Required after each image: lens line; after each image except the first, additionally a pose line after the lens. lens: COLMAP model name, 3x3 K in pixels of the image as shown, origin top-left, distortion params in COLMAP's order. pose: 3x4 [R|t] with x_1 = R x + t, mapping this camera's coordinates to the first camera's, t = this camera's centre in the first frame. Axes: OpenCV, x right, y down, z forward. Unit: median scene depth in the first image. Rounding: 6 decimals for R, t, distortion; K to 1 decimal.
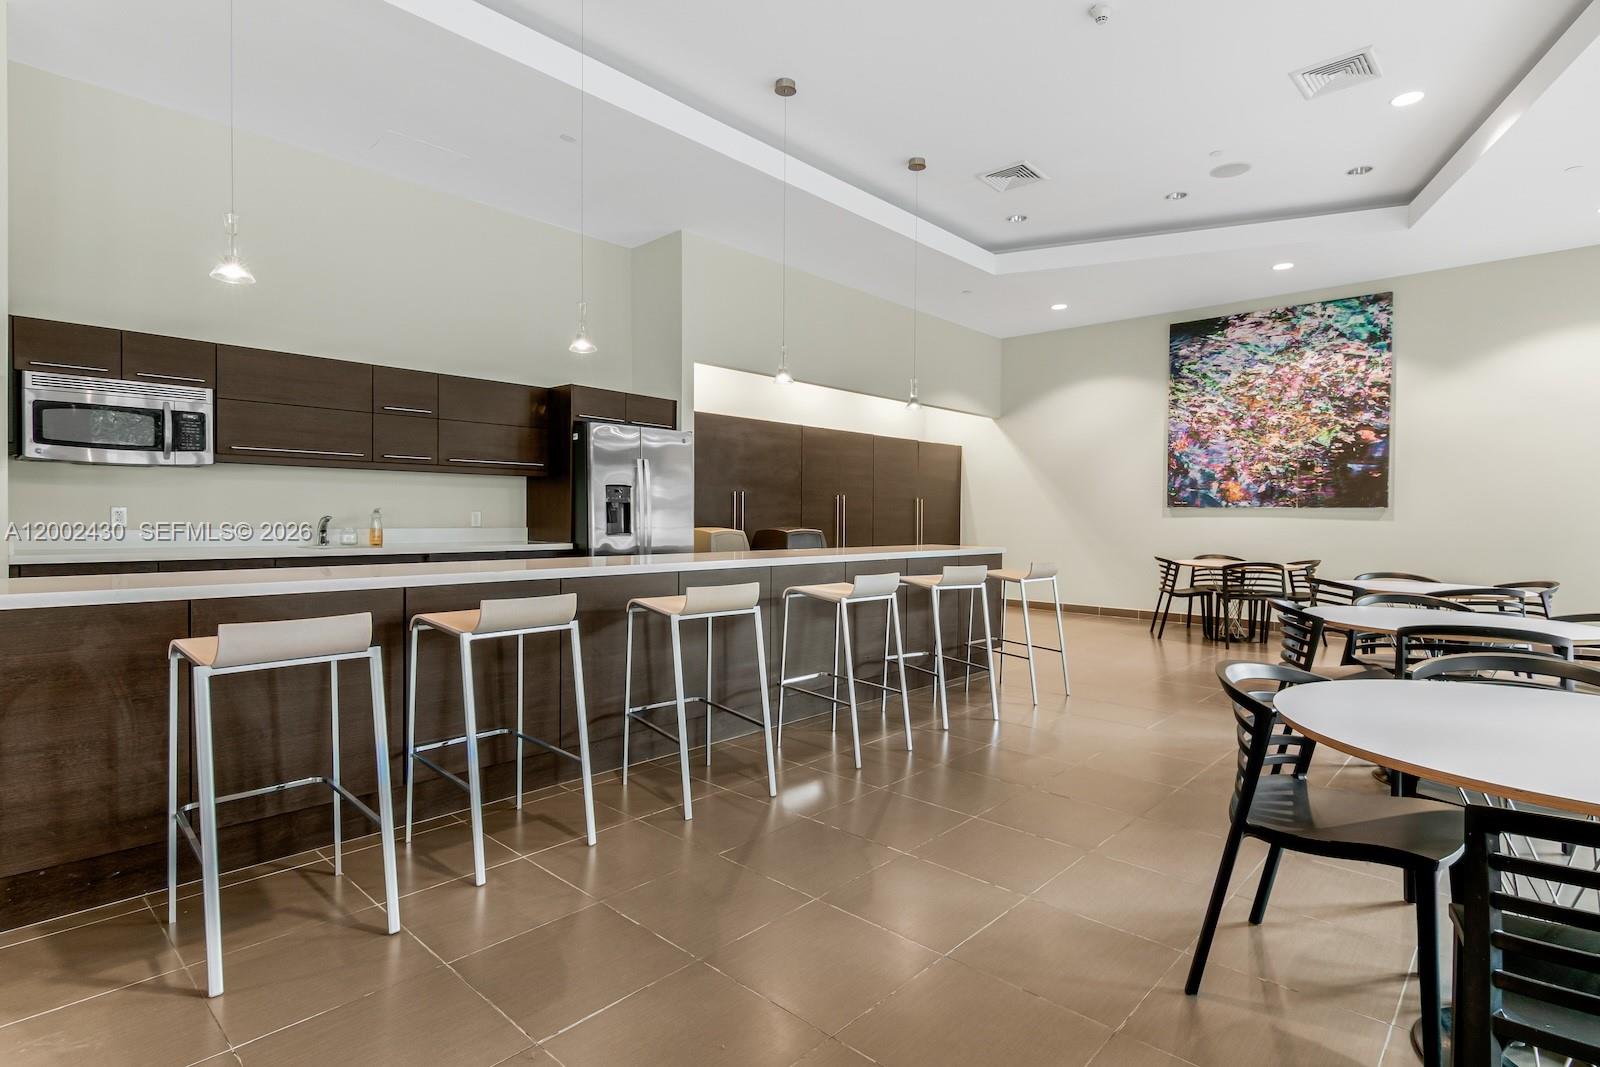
lens RADIAL K [[812.8, 0, 801.9], [0, 812.8, 532.2], [0, 0, 1]] dist [0.003816, -0.003567]
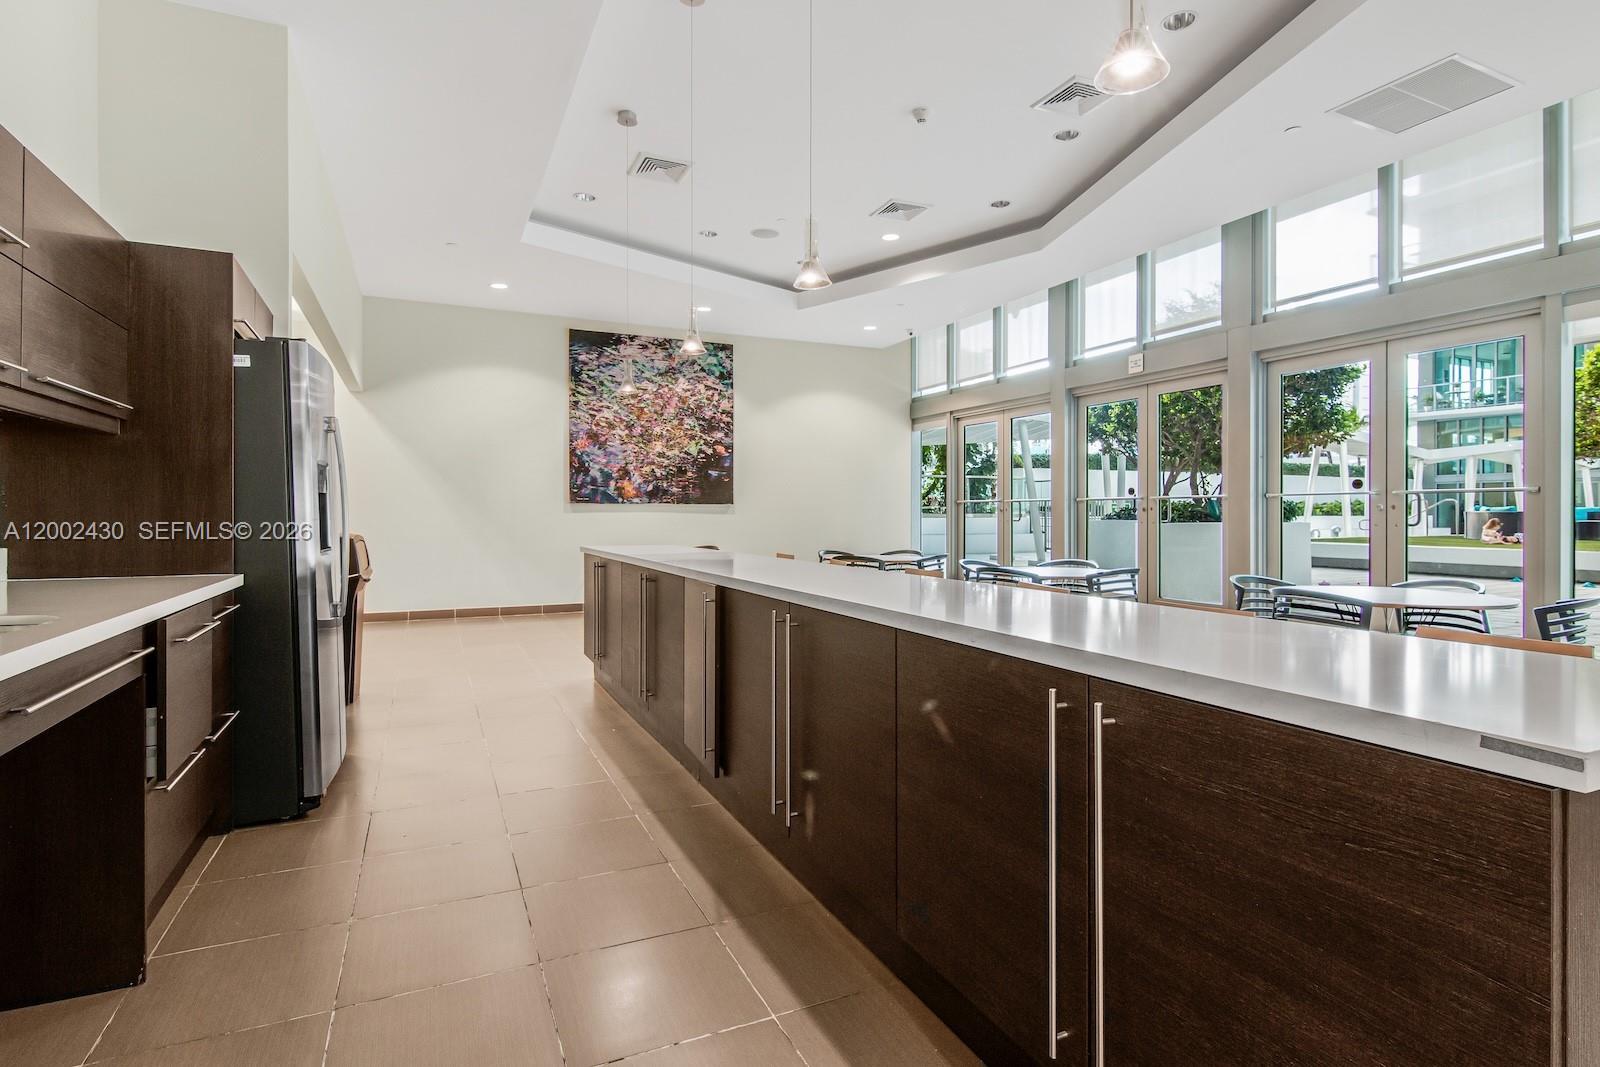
lens RADIAL K [[812.8, 0, 802.4], [0, 812.8, 520.3], [0, 0, 1]] dist [0.003816, -0.003567]
pose [[0.375187, -0.014655, 0.926833, -0.445813], [0.019835, 0.999773, 0.007778, -0.011332], [-0.926737, 0.015466, 0.375393, 0.358784]]
